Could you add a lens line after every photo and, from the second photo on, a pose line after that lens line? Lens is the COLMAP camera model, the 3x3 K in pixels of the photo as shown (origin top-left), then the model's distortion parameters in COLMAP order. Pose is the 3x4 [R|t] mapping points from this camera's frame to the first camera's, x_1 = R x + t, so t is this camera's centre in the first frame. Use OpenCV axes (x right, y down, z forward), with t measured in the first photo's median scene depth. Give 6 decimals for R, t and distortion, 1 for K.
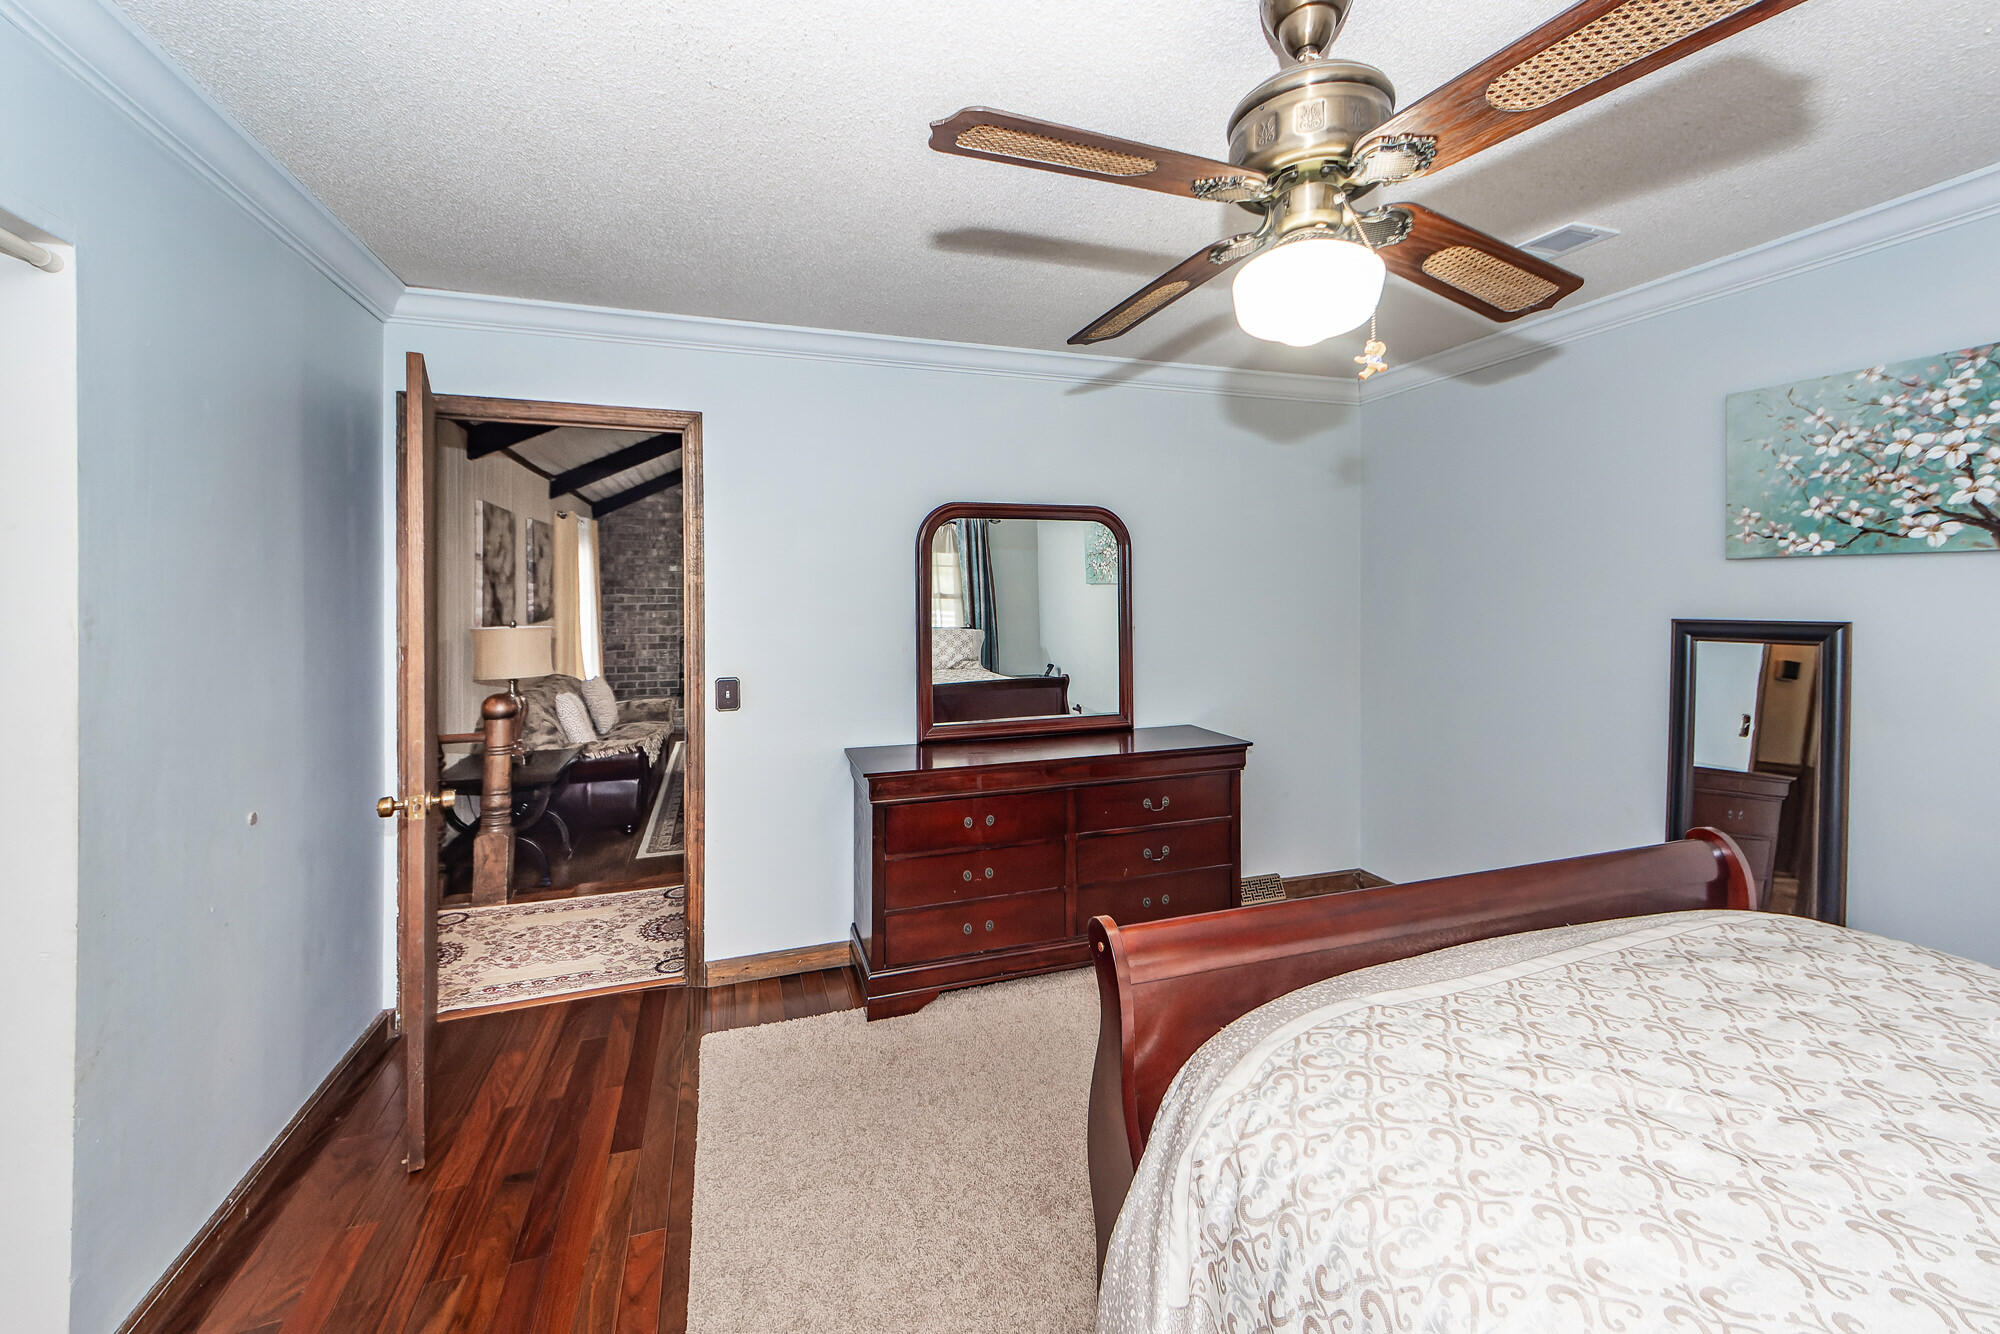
lens RADIAL K [[780.8, 0, 997.8], [0, 780.8, 597.3], [0, 0, 1]] dist [-0.001957, -0.000405]
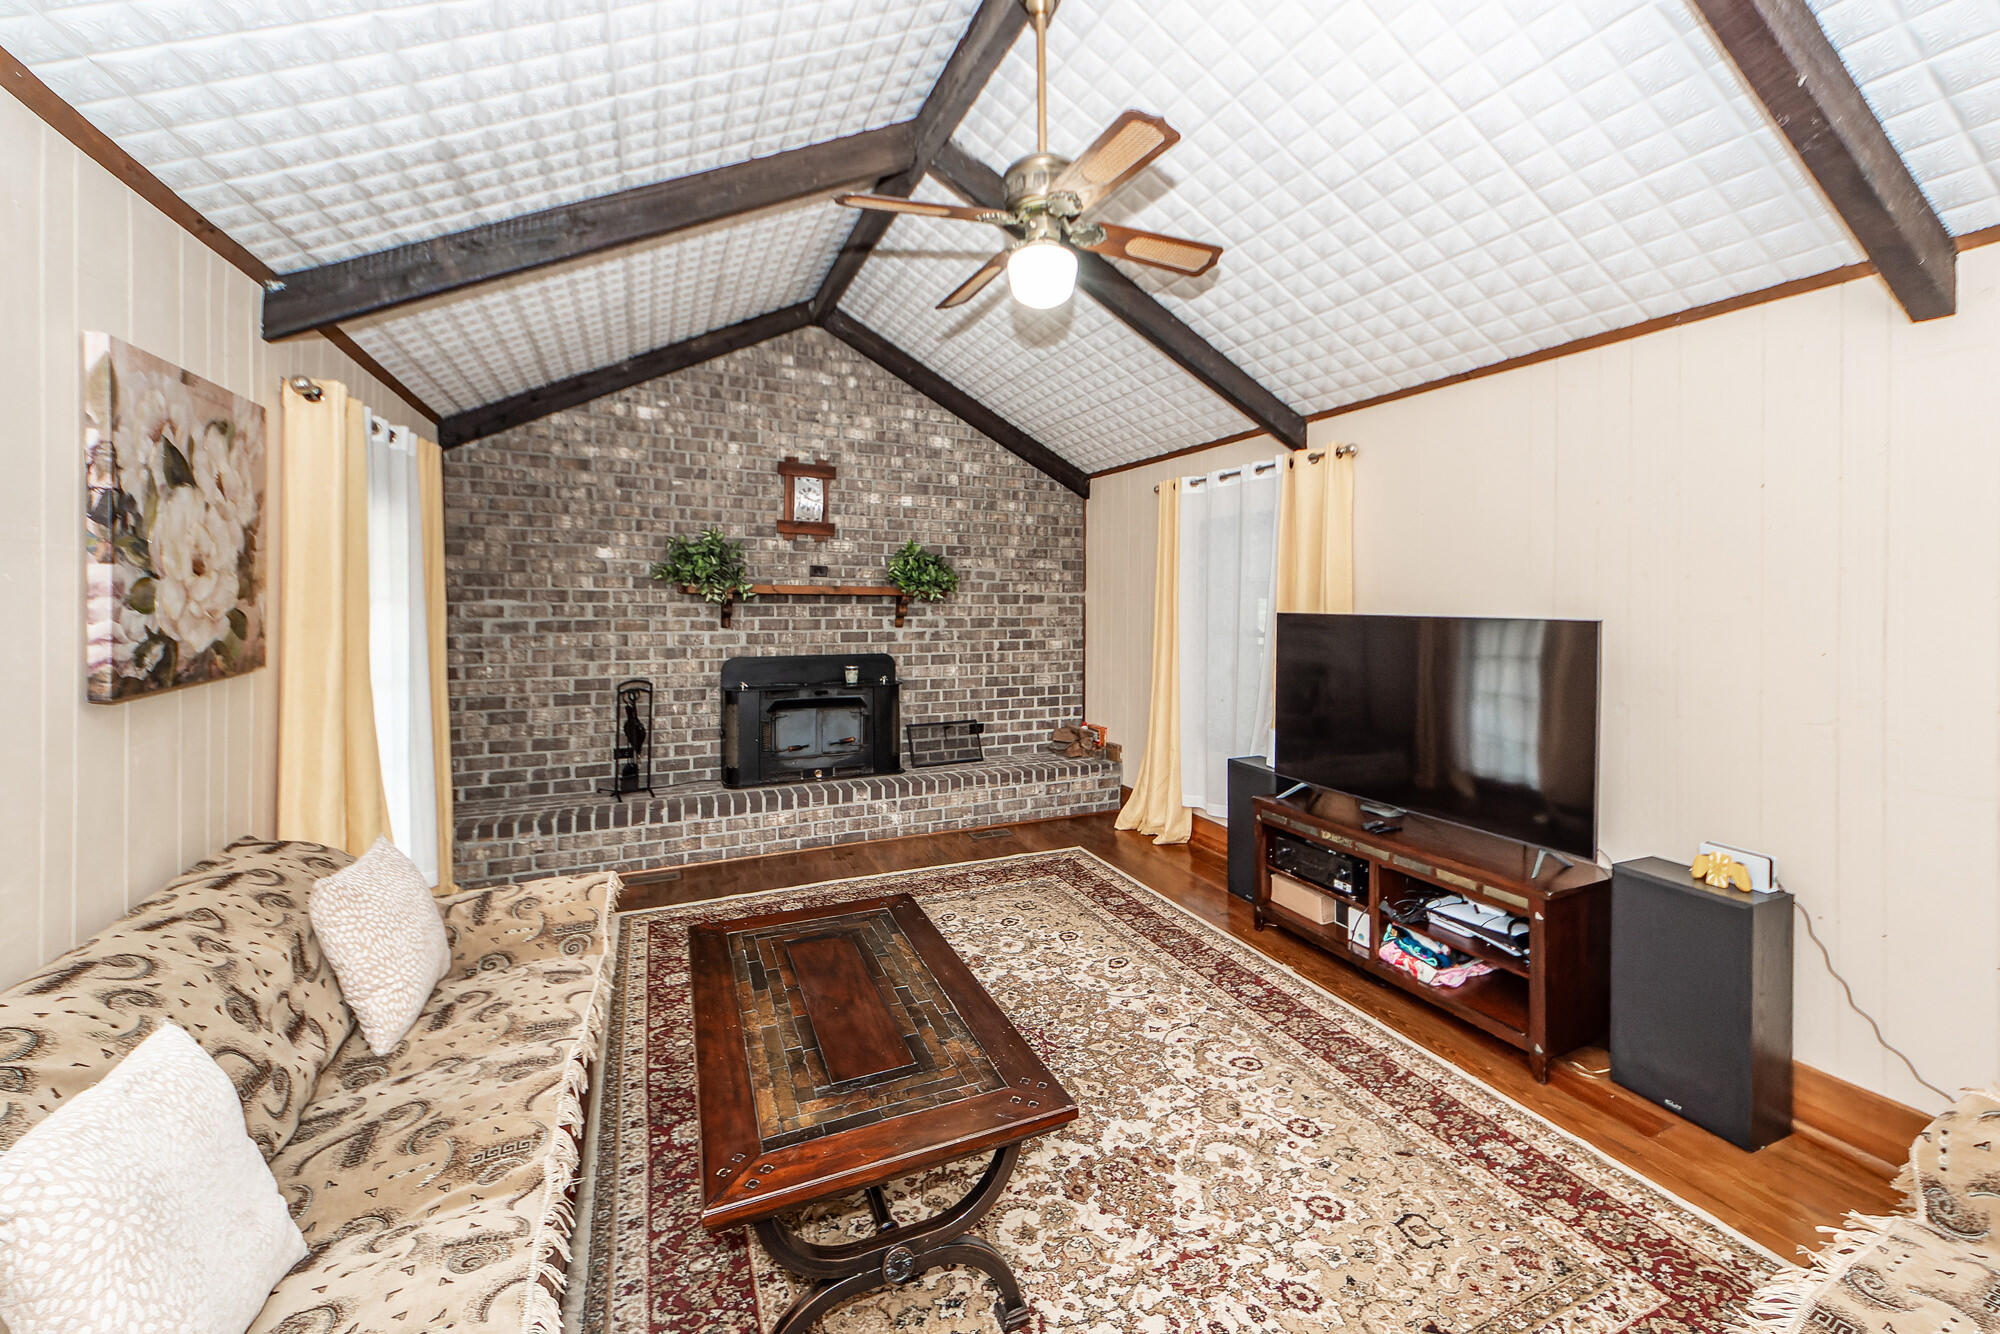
lens RADIAL K [[780.8, 0, 996.8], [0, 780.8, 605.0], [0, 0, 1]] dist [-0.001957, -0.000405]
pose [[0.996275, 0.008375, 0.085822, -0.275669], [-0.008420, 0.999965, 0.000158, -0.005314], [-0.085818, -0.000880, 0.996310, 0.635691]]
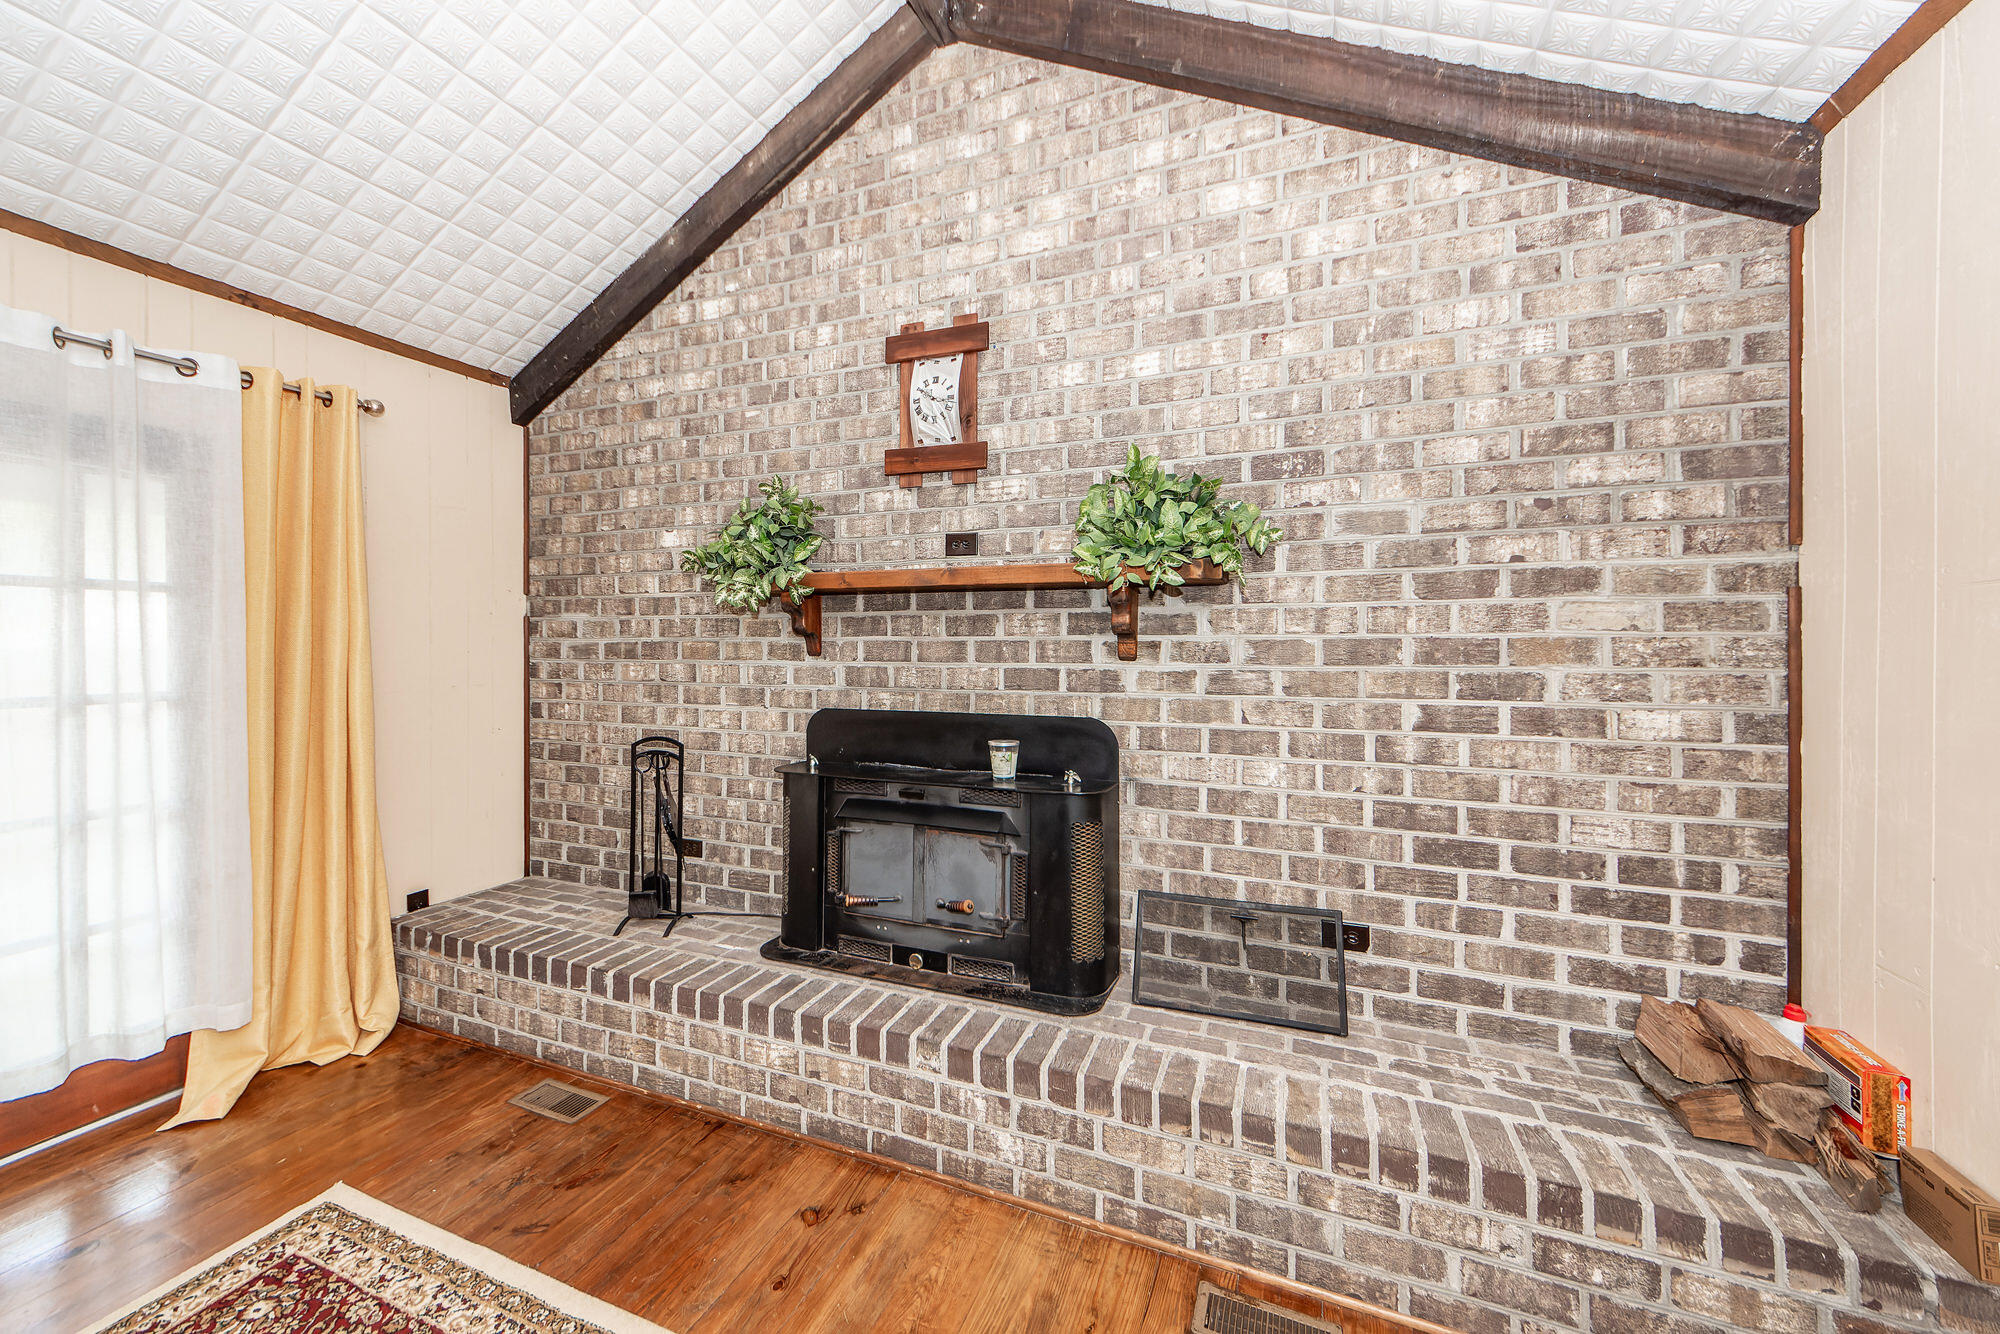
lens RADIAL K [[740.8, 0, 998.0], [0, 740.8, 653.3], [0, 0, 1]] dist [0.013779, -0.000906]
pose [[0.749717, 0.008058, -0.661710, -0.122187], [-0.009286, 0.999956, 0.001656, 0.017114], [0.661694, 0.004903, 0.749758, 1.195445]]
